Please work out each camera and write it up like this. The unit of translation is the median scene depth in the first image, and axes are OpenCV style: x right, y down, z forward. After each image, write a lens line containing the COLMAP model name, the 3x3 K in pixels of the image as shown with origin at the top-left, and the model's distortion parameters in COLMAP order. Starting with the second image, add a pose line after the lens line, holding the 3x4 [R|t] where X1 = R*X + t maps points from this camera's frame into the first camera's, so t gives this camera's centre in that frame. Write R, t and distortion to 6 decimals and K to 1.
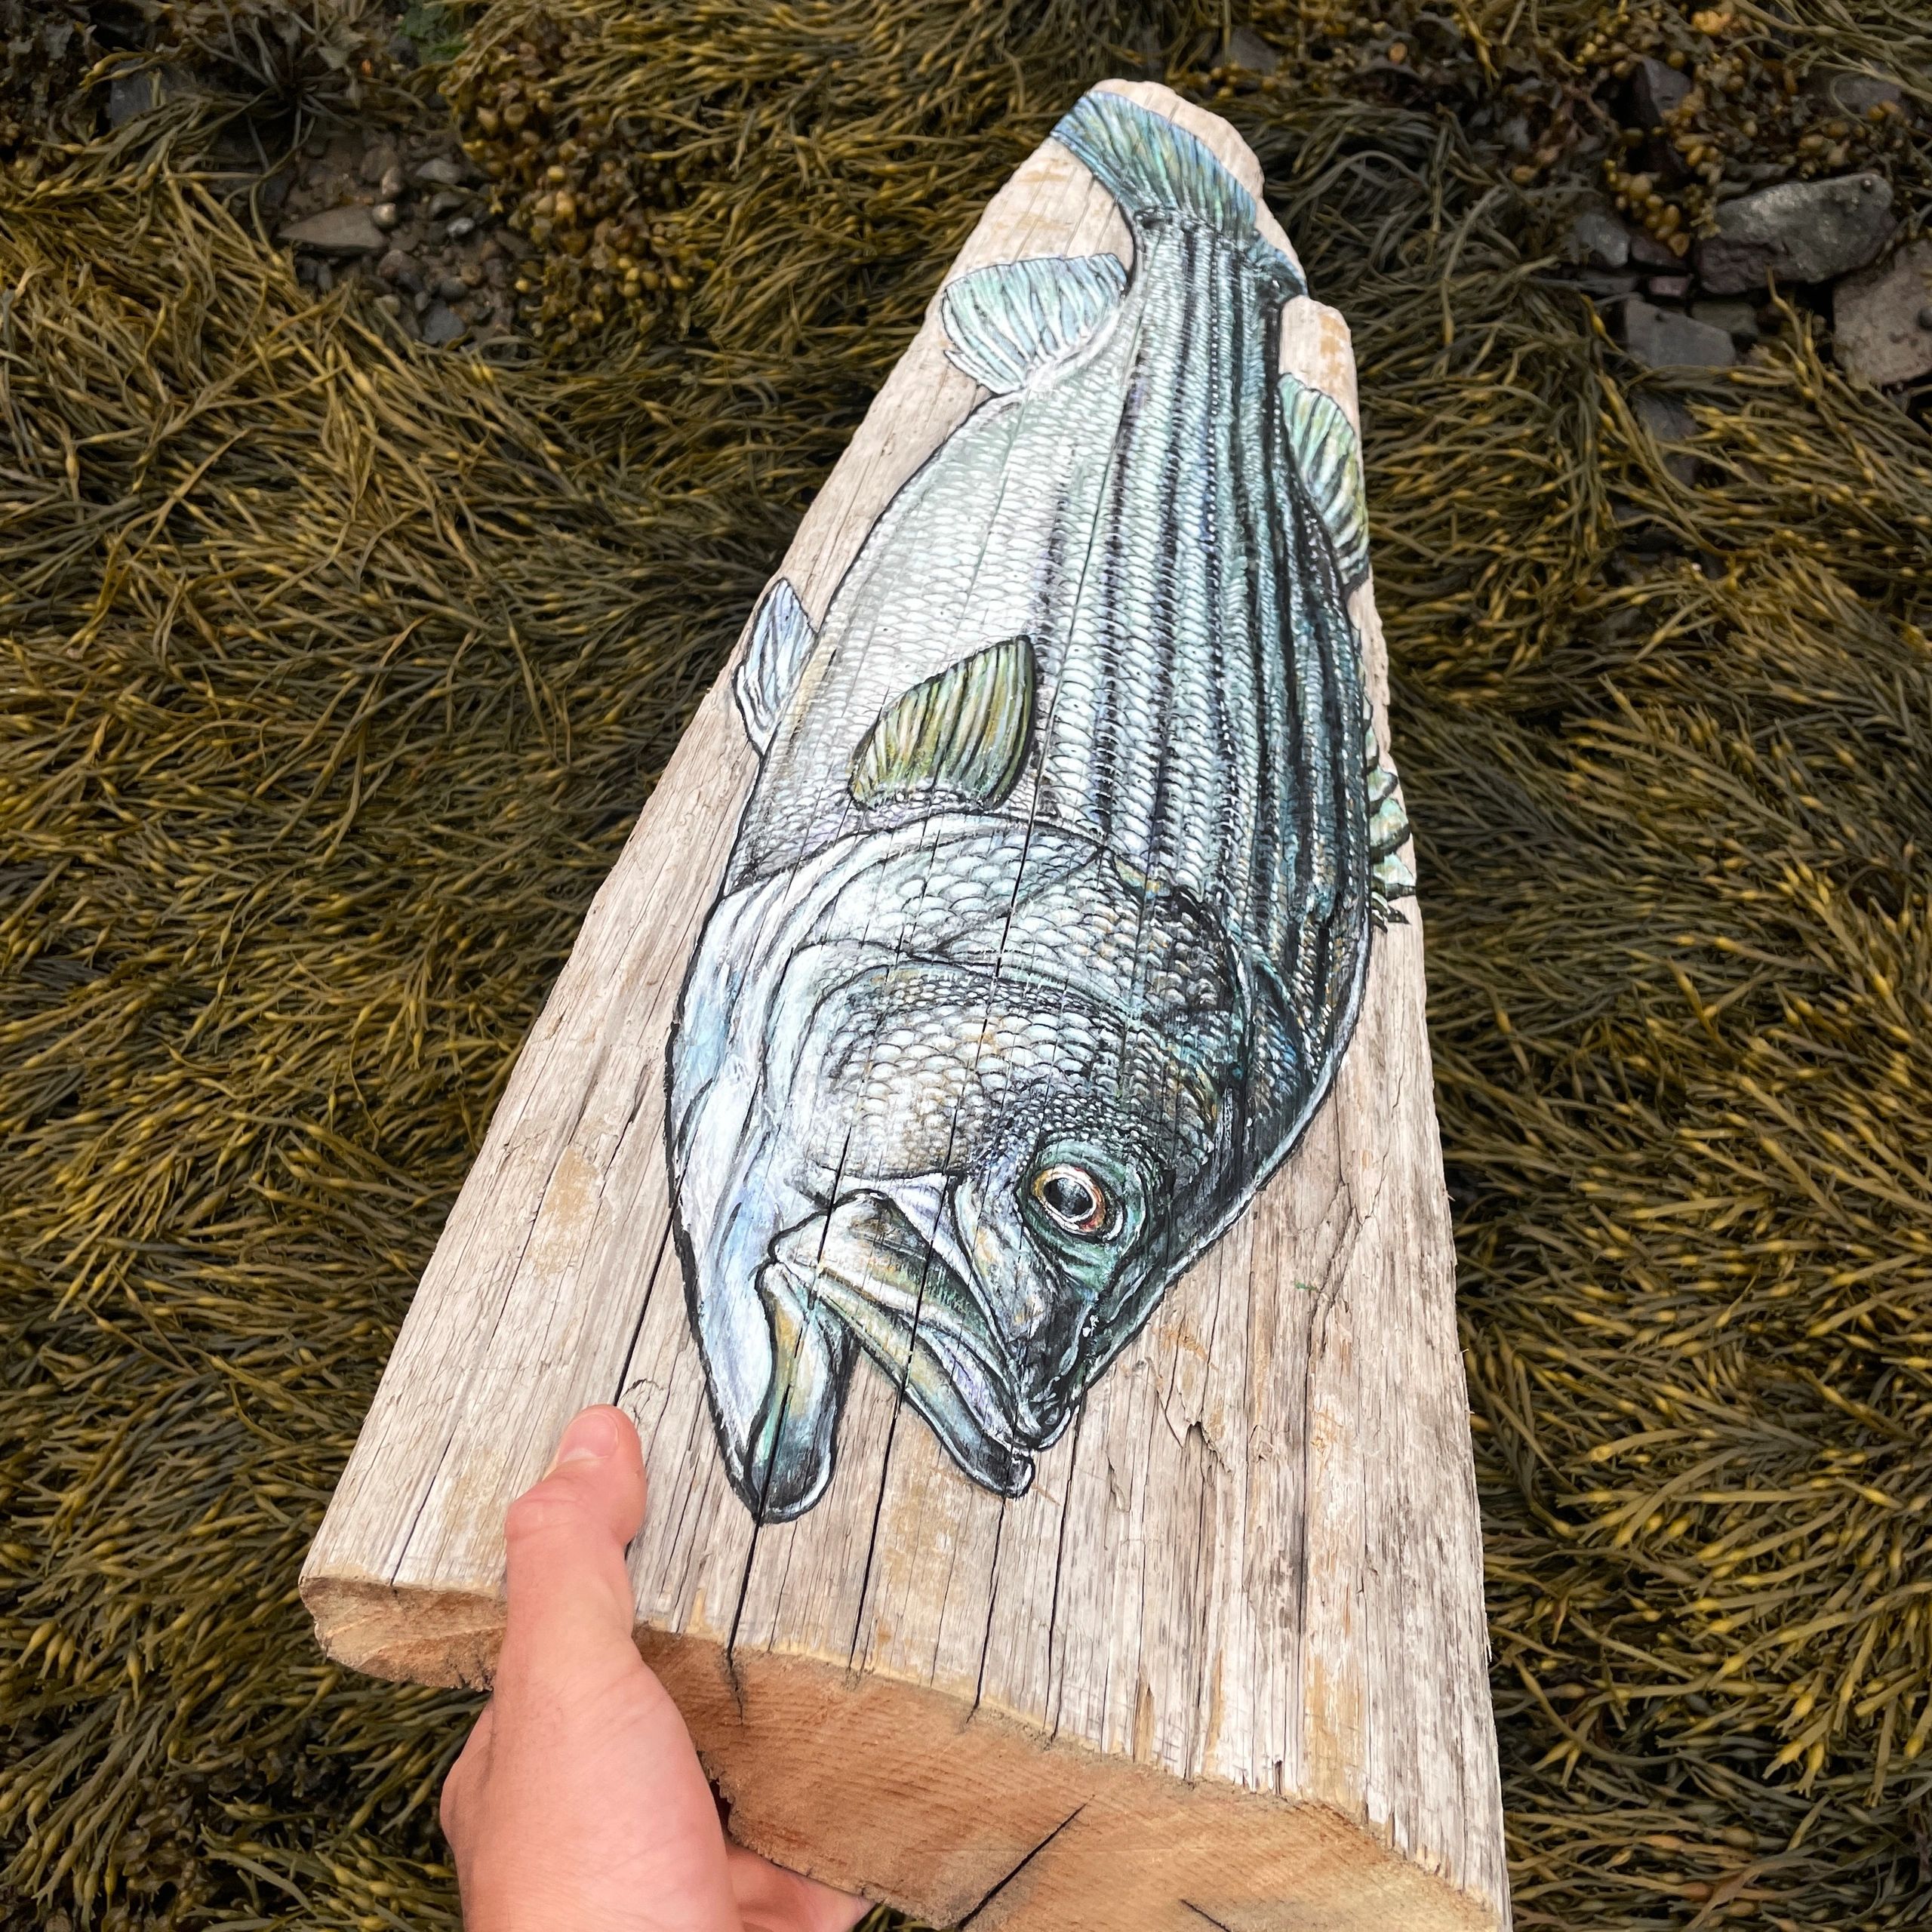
lens RADIAL K [[1864.0, 0, 966.0], [0, 1864.0, 966.0], [0, 0, 1]] dist [0.105919, -0.152563]
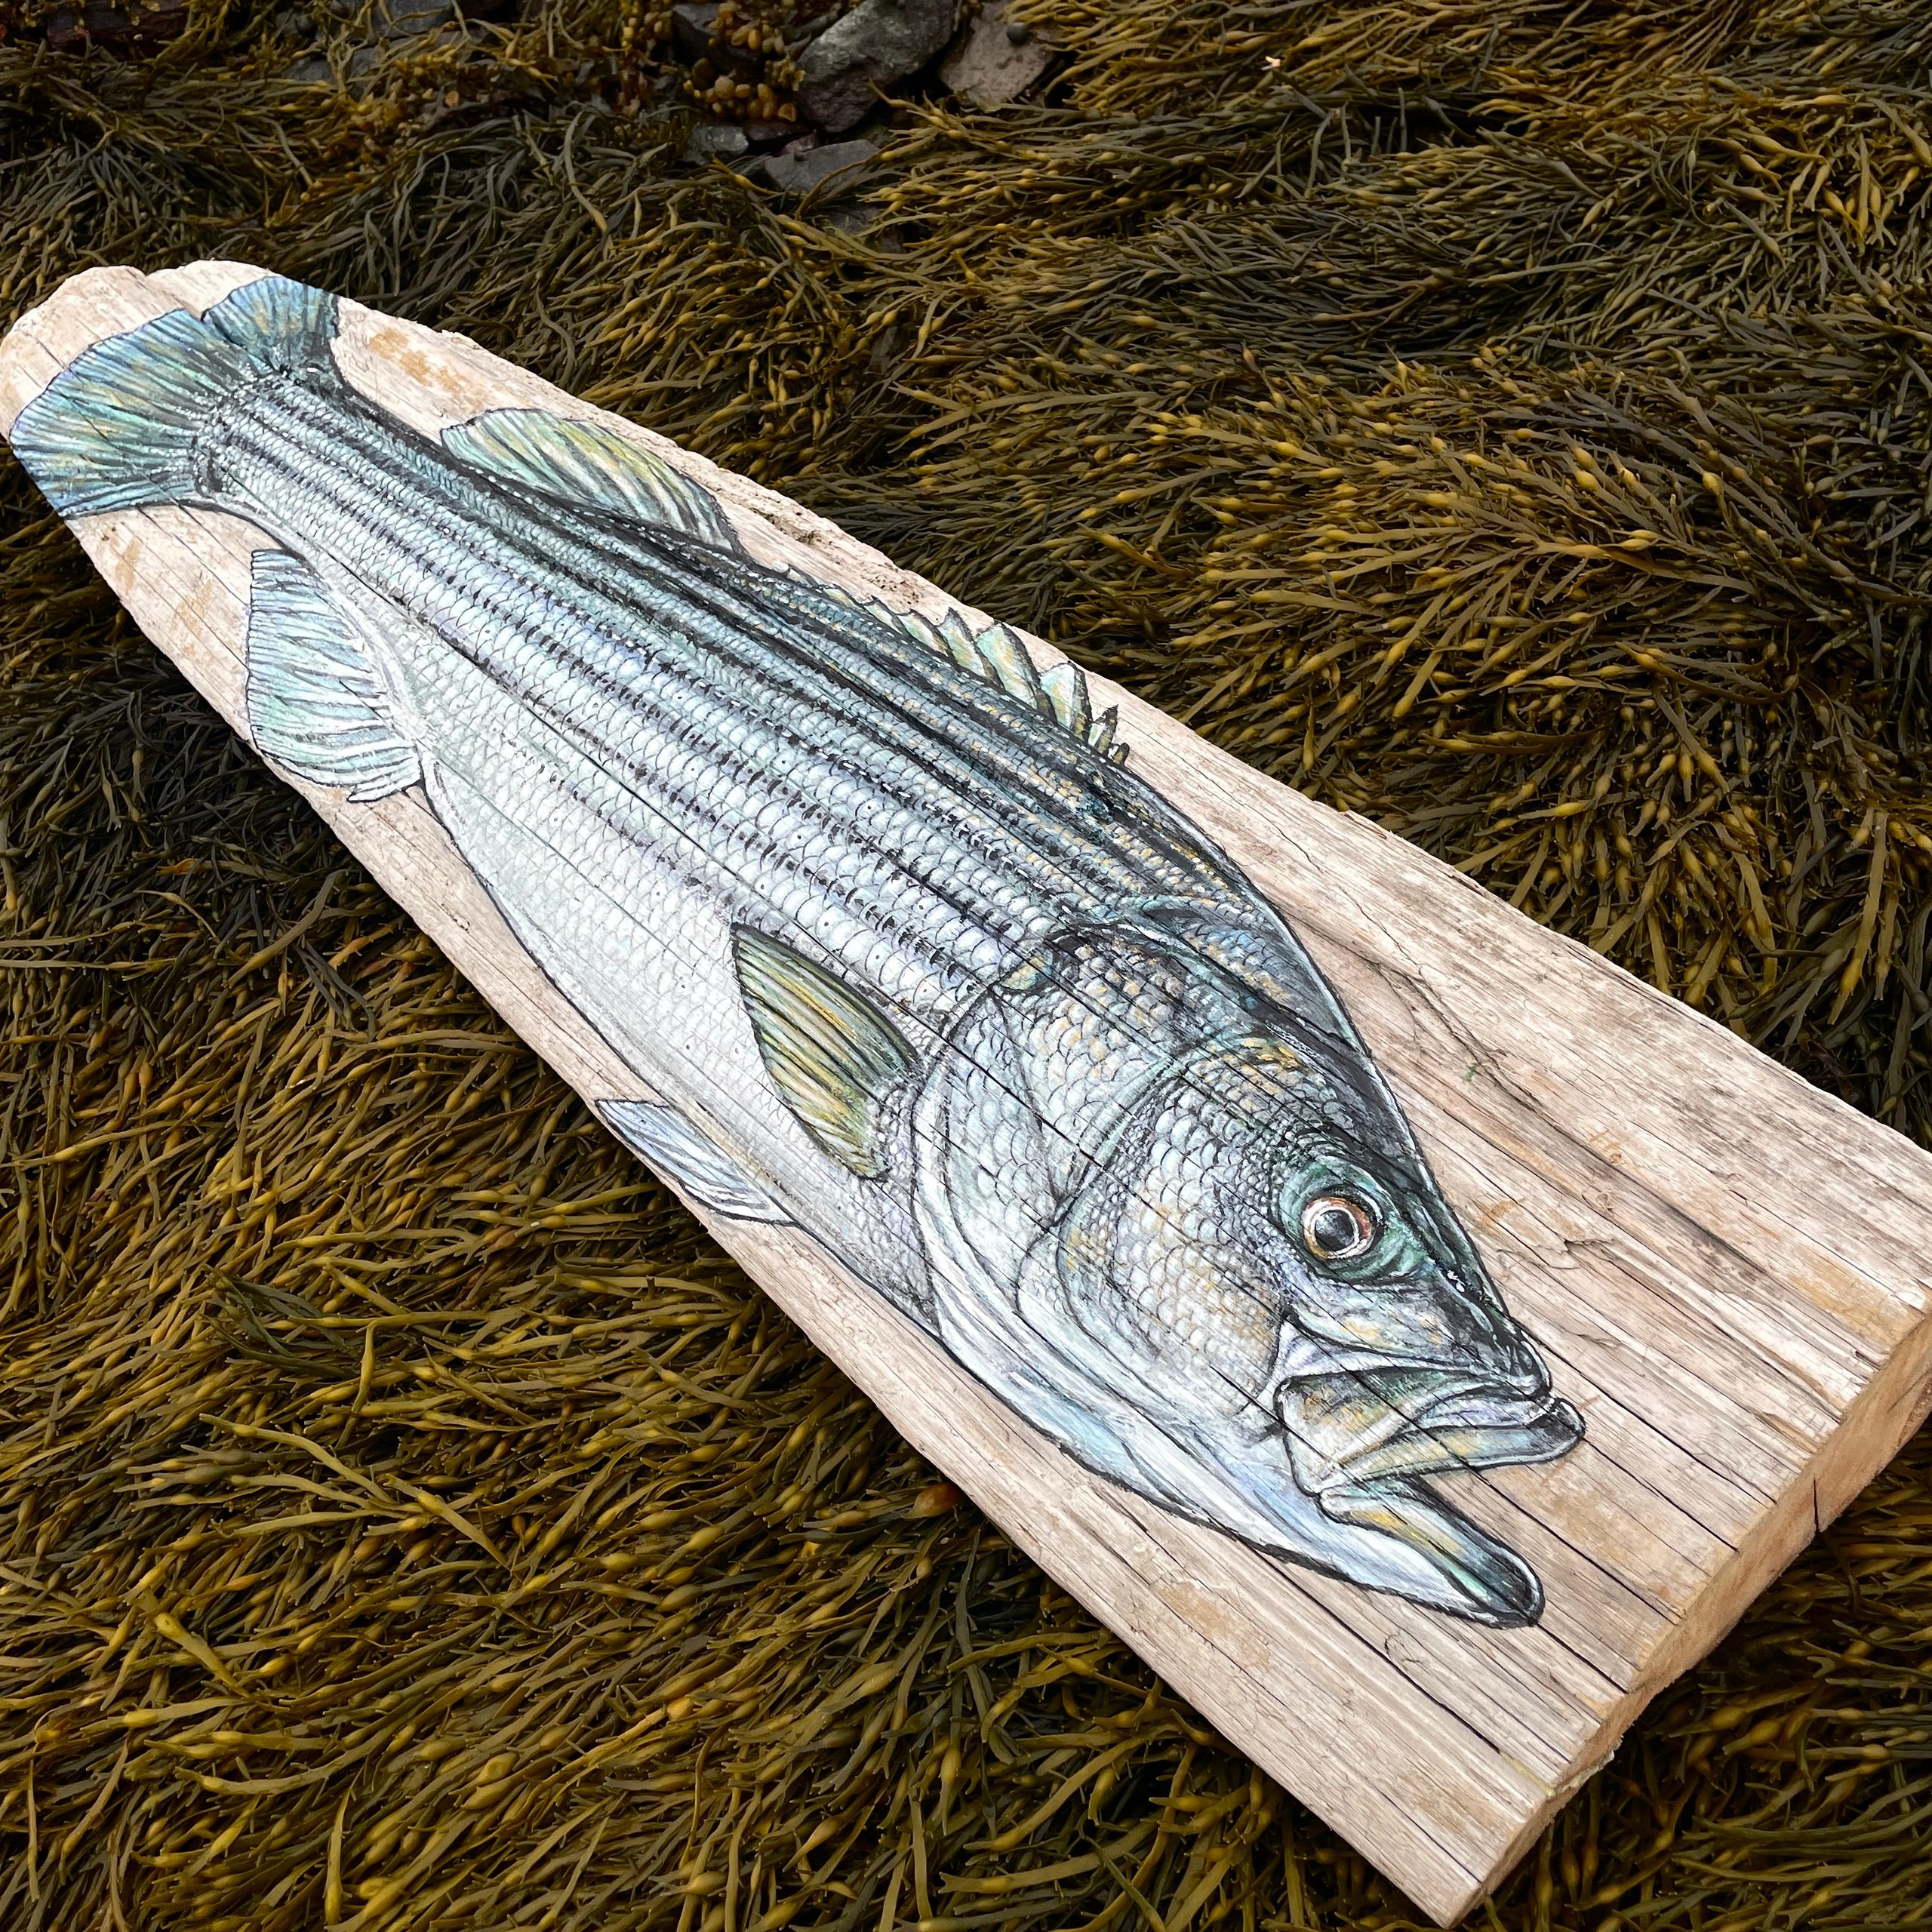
lens RADIAL K [[1864.0, 0, 966.0], [0, 1864.0, 966.0], [0, 0, 1]] dist [0.105919, -0.152563]
pose [[0.350132, -0.925076, -0.147111, 0.279895], [0.917044, 0.306526, 0.255091, -0.416217], [-0.190885, -0.224223, 0.955660, -0.076591]]
